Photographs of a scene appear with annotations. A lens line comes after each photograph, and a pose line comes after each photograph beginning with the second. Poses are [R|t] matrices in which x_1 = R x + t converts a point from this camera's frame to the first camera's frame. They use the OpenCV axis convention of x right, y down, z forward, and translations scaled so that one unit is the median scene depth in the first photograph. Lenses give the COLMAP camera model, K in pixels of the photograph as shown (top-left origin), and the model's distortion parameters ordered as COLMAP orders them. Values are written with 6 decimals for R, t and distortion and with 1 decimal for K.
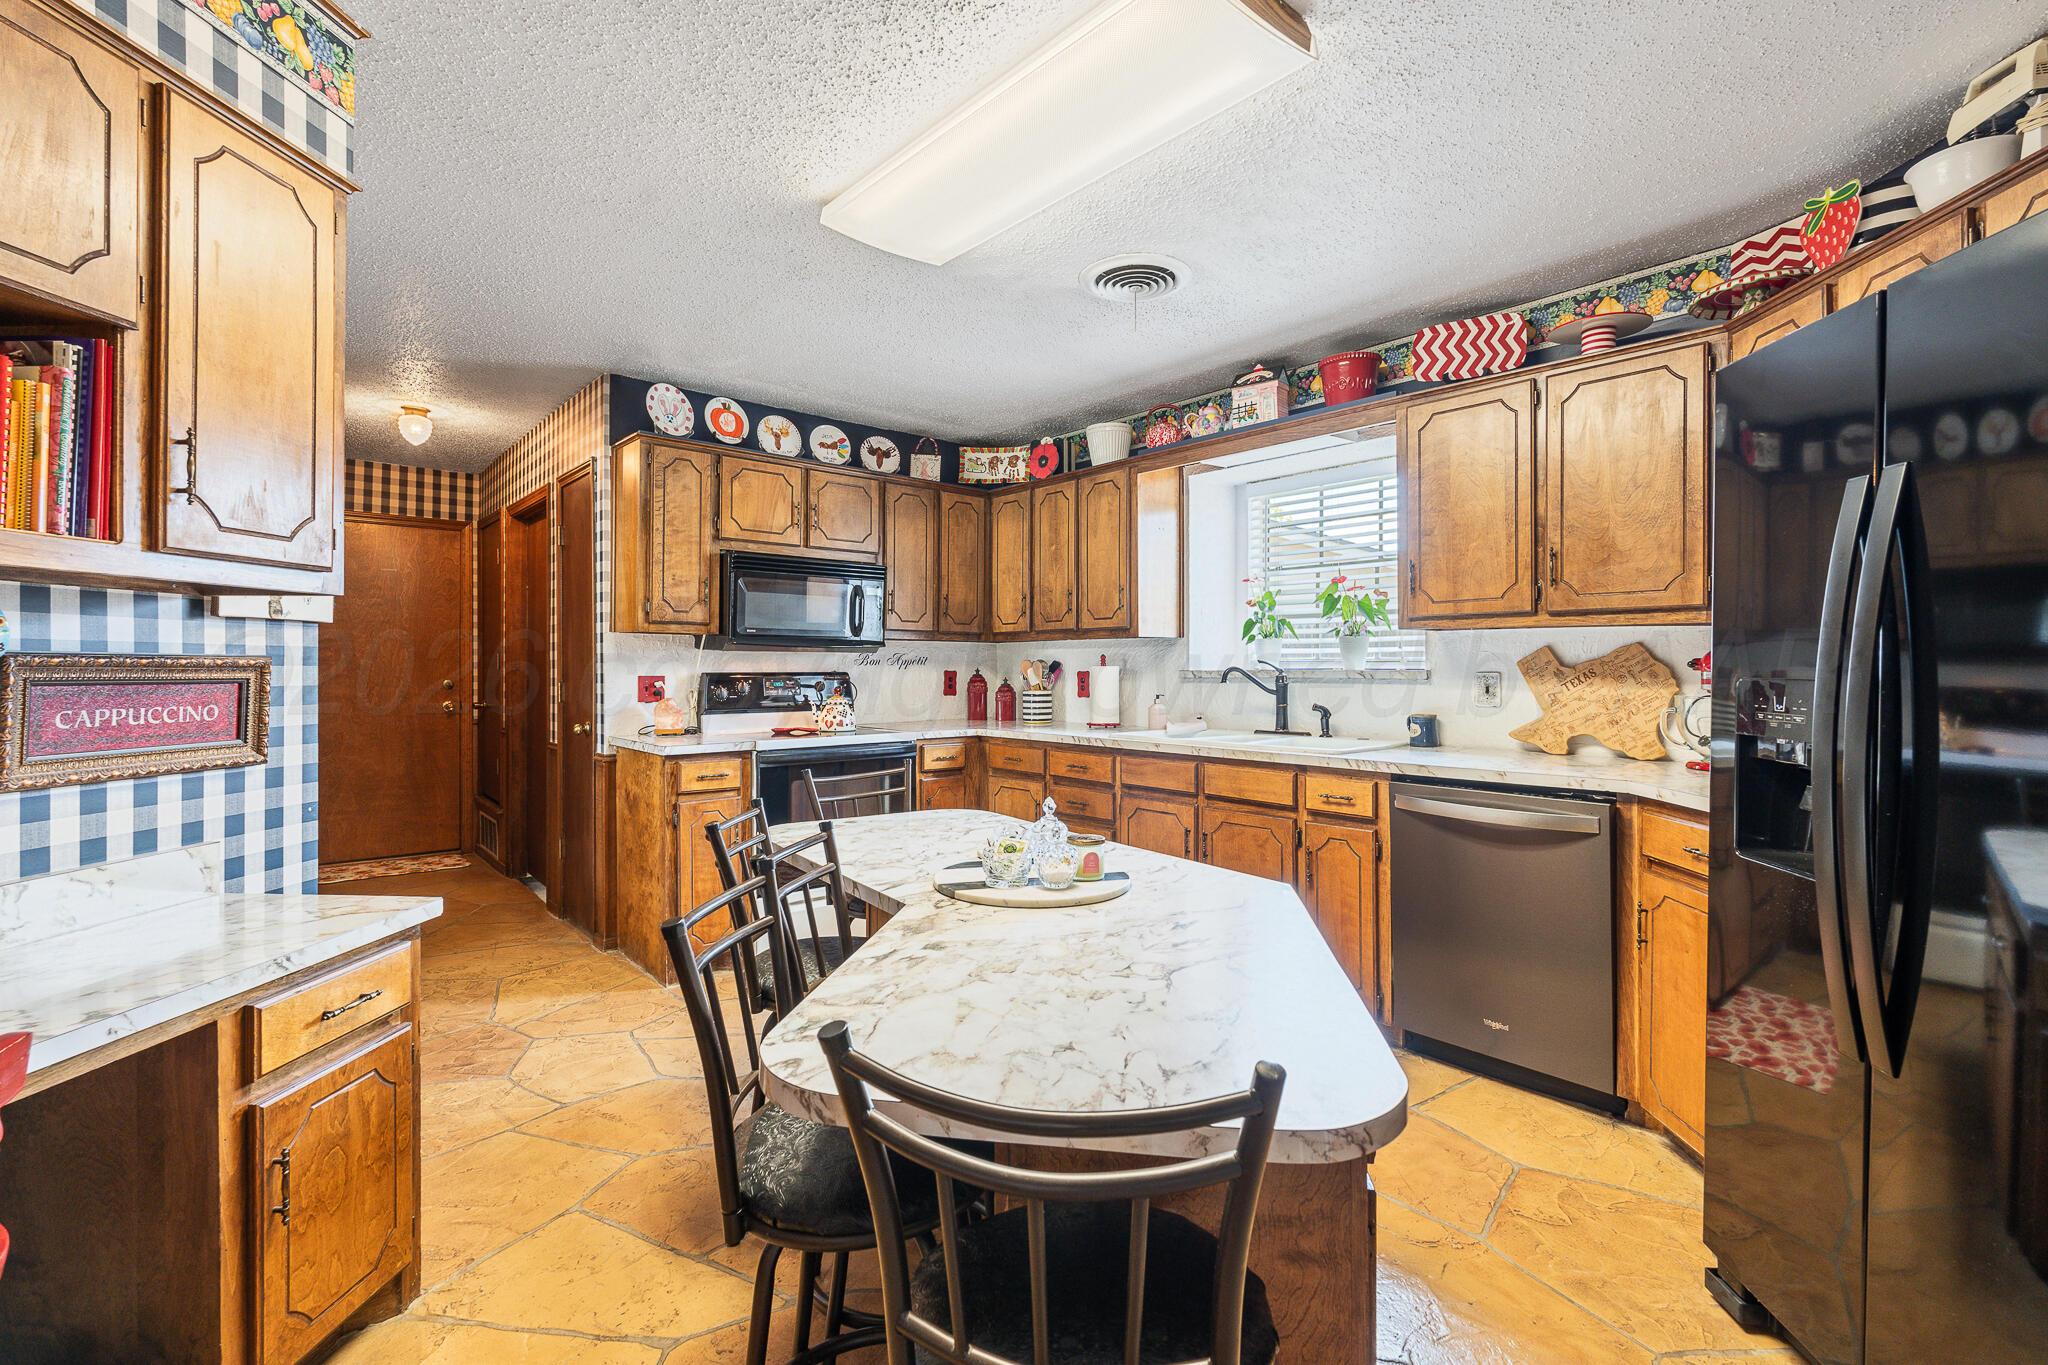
lens RADIAL K [[905.0, 0, 1038.1], [0, 905.0, 670.2], [0, 0, 1]] dist [-0.001518, 0.000310]
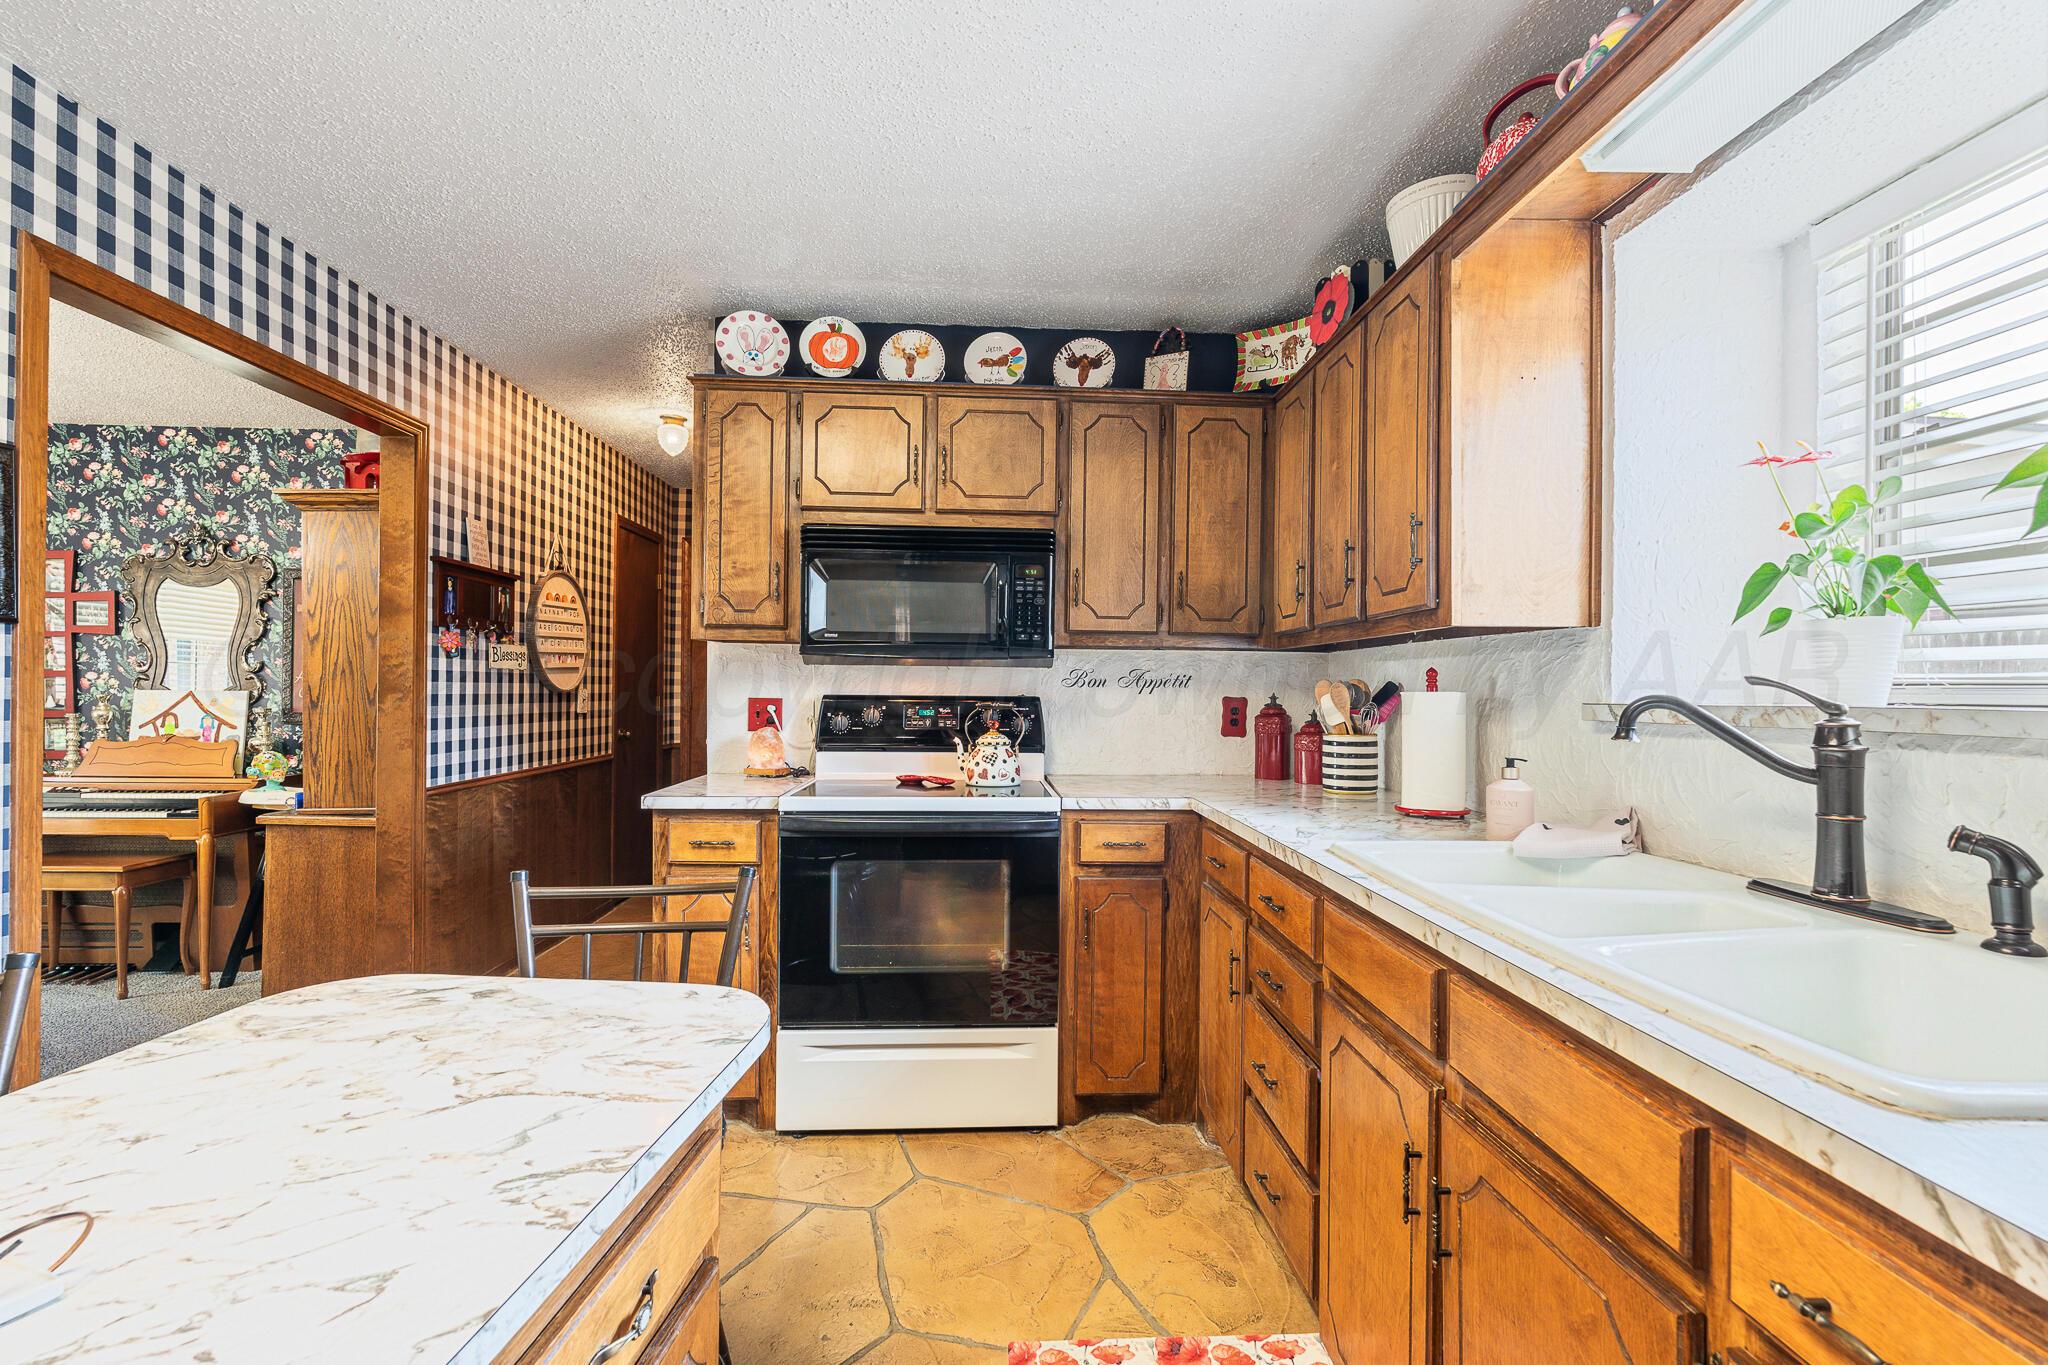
lens RADIAL K [[905.0, 0, 1020.3], [0, 905.0, 684.9], [0, 0, 1]] dist [-0.001518, 0.000310]
pose [[0.784014, 0.005342, -0.620720, 0.212753], [-0.012713, 0.999891, -0.007453, -0.001795], [0.620613, 0.013735, 0.783997, 0.501654]]
